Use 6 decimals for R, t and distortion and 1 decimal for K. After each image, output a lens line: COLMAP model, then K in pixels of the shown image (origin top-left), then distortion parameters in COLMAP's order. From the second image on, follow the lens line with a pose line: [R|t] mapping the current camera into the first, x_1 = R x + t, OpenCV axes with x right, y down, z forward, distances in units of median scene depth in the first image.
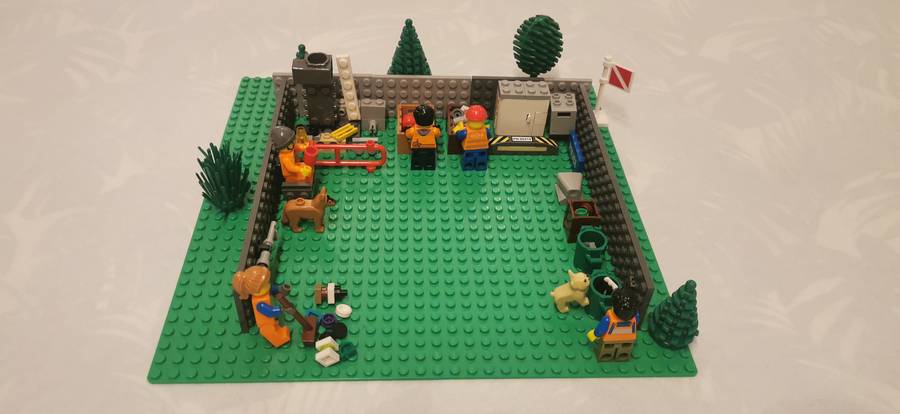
lens RADIAL K [[728.4, 0, 450.0], [0, 728.4, 207.0], [0, 0, 1]] dist [0.009514, 0.001139]
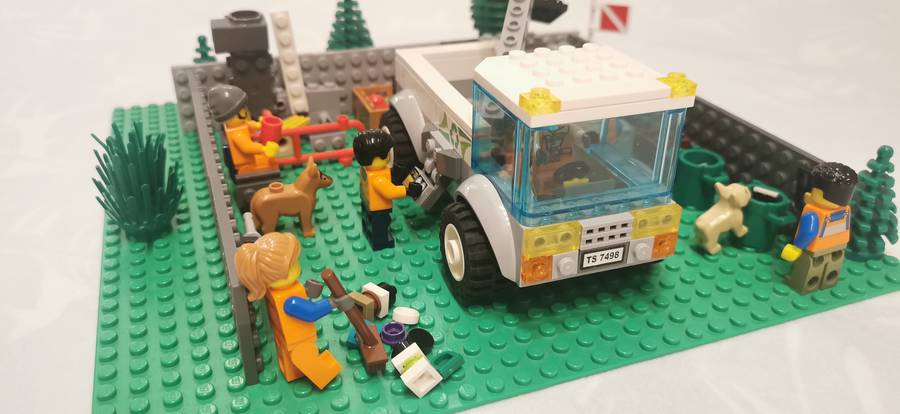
lens RADIAL K [[728.4, 0, 450.0], [0, 728.4, 207.0], [0, 0, 1]] dist [0.009514, 0.001139]
pose [[0.953620, -0.181984, 0.239773, -0.213083], [0.226044, 0.958959, -0.171180, 0.150029], [-0.198780, 0.217440, 0.955618, 0.360620]]
